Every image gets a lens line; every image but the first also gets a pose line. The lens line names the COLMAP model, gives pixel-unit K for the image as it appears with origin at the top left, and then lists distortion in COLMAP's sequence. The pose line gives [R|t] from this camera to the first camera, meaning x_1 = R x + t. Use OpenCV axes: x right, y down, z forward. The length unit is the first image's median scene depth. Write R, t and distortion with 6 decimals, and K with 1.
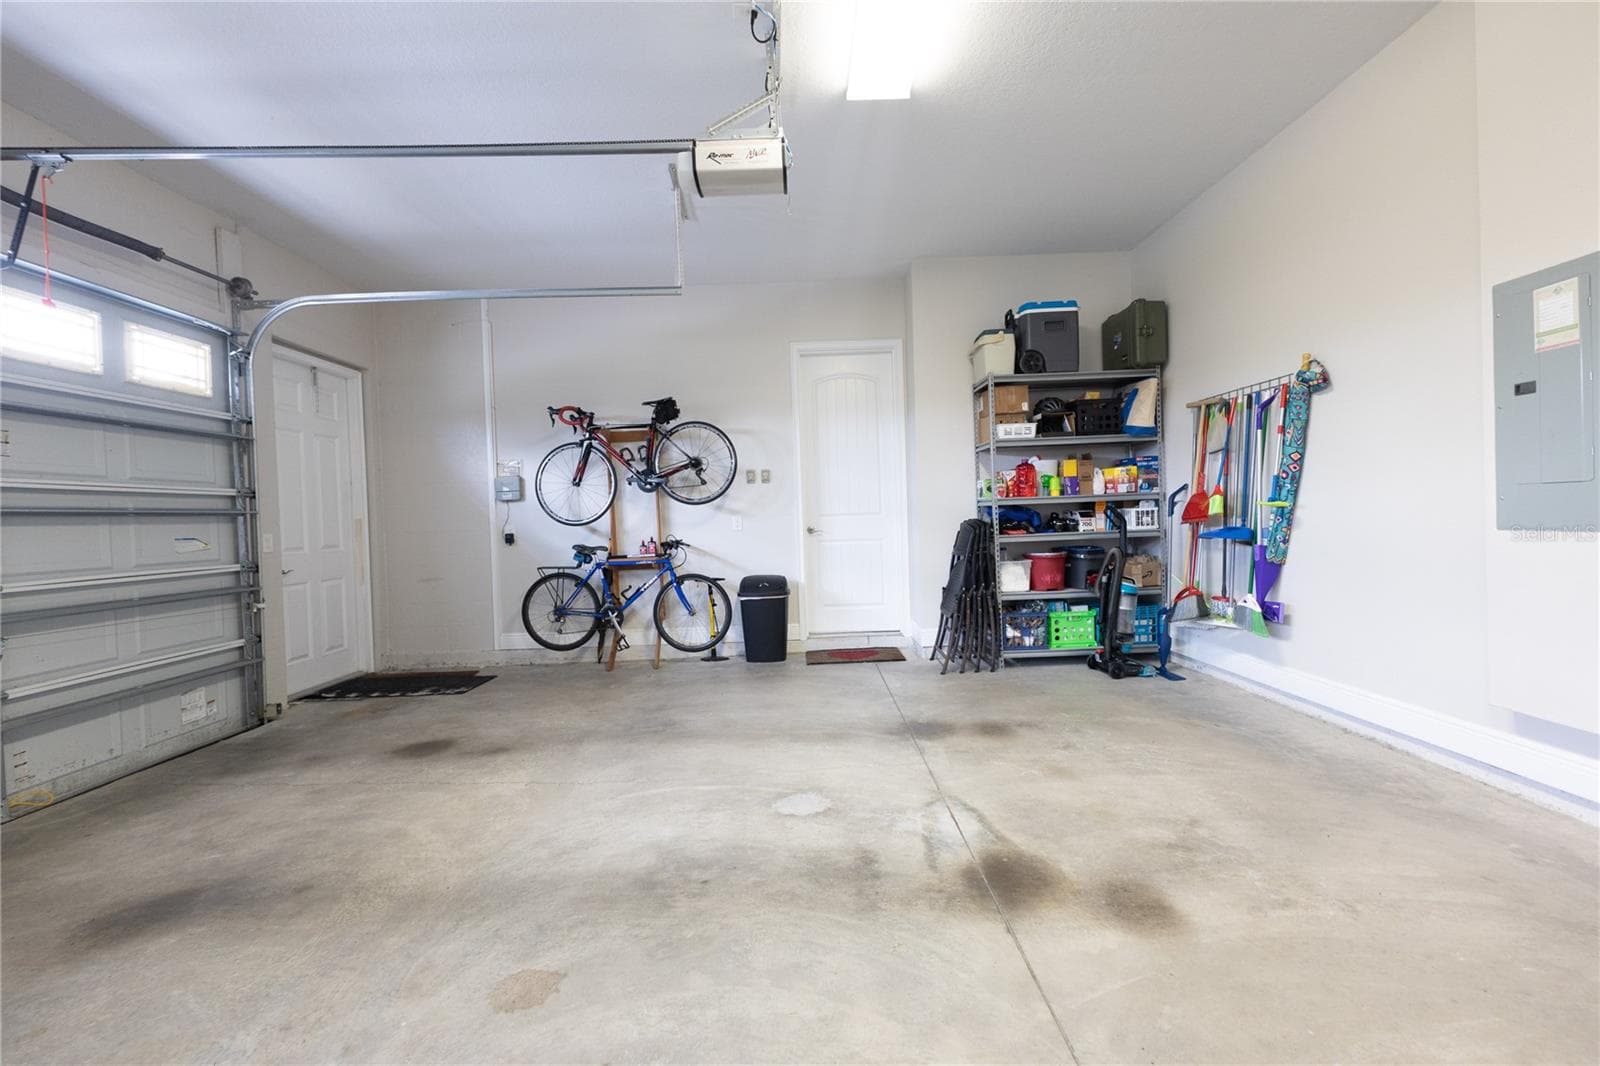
lens RADIAL K [[695.9, 0, 791.8], [0, 695.9, 532.0], [0, 0, 1]] dist [0.003855, 0.000657]
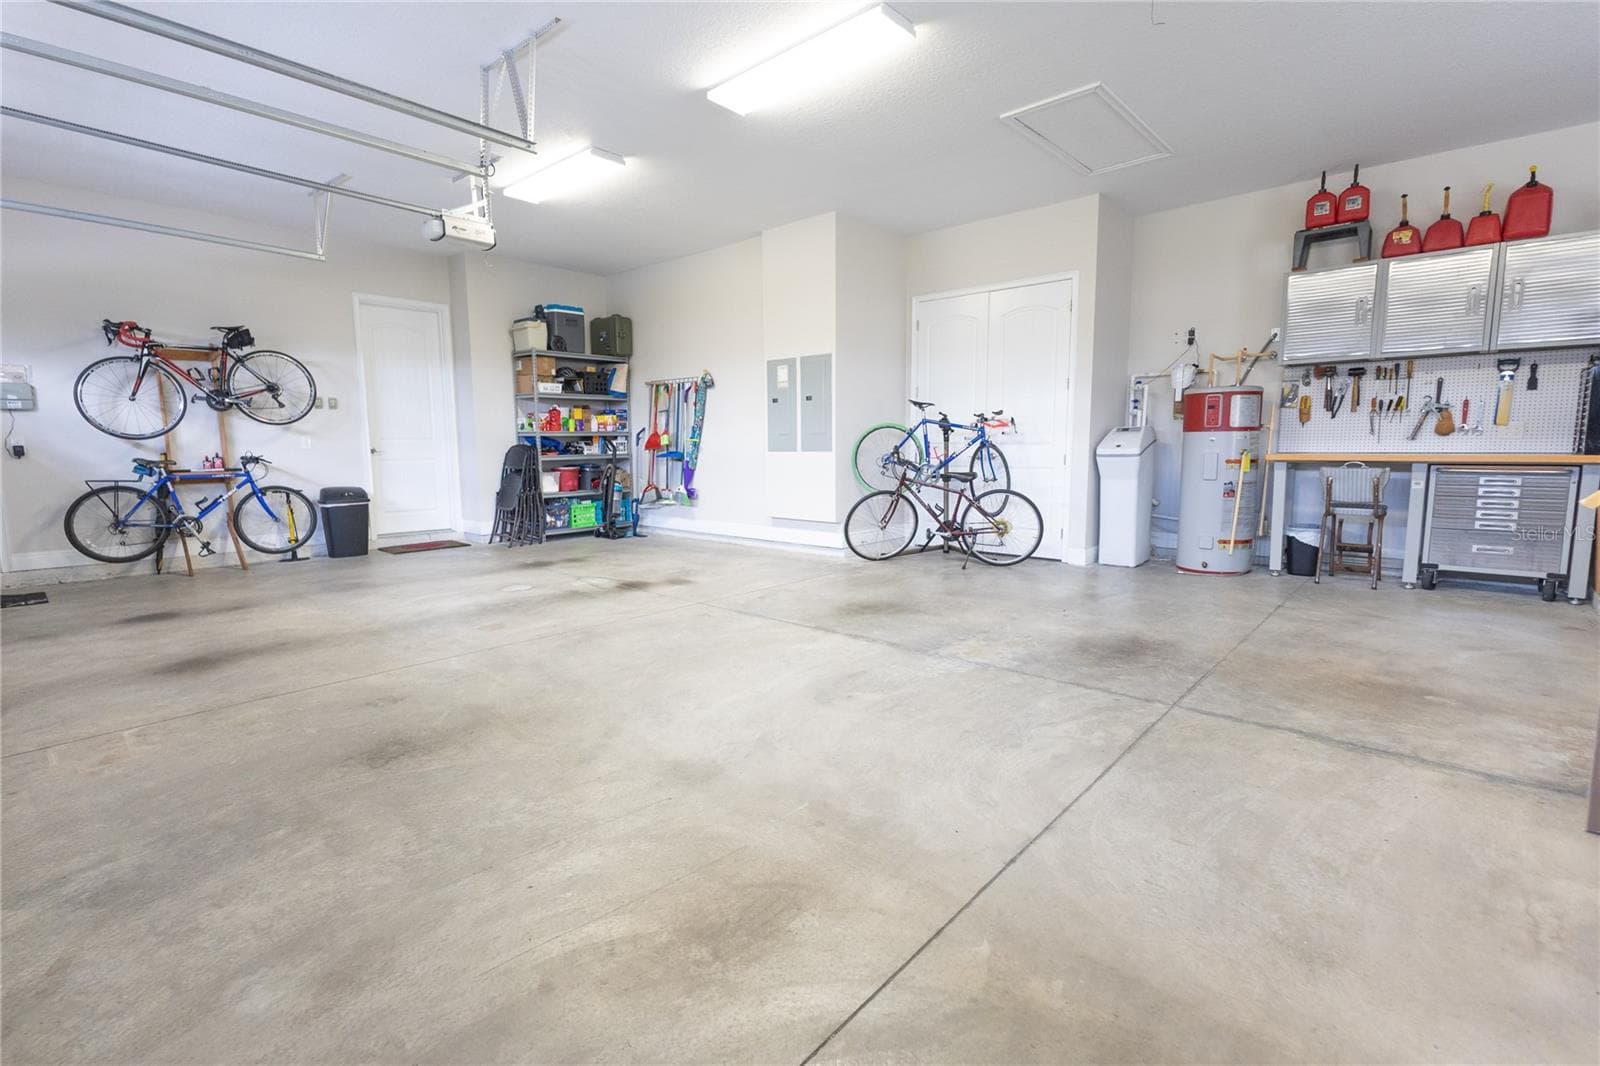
lens RADIAL K [[695.9, 0, 805.2], [0, 695.9, 529.8], [0, 0, 1]] dist [0.003855, 0.000657]
pose [[0.662278, -0.061610, 0.746720, -0.460512], [-0.003439, 0.996353, 0.085257, 0.034070], [-0.749250, -0.059032, 0.659651, -0.448152]]
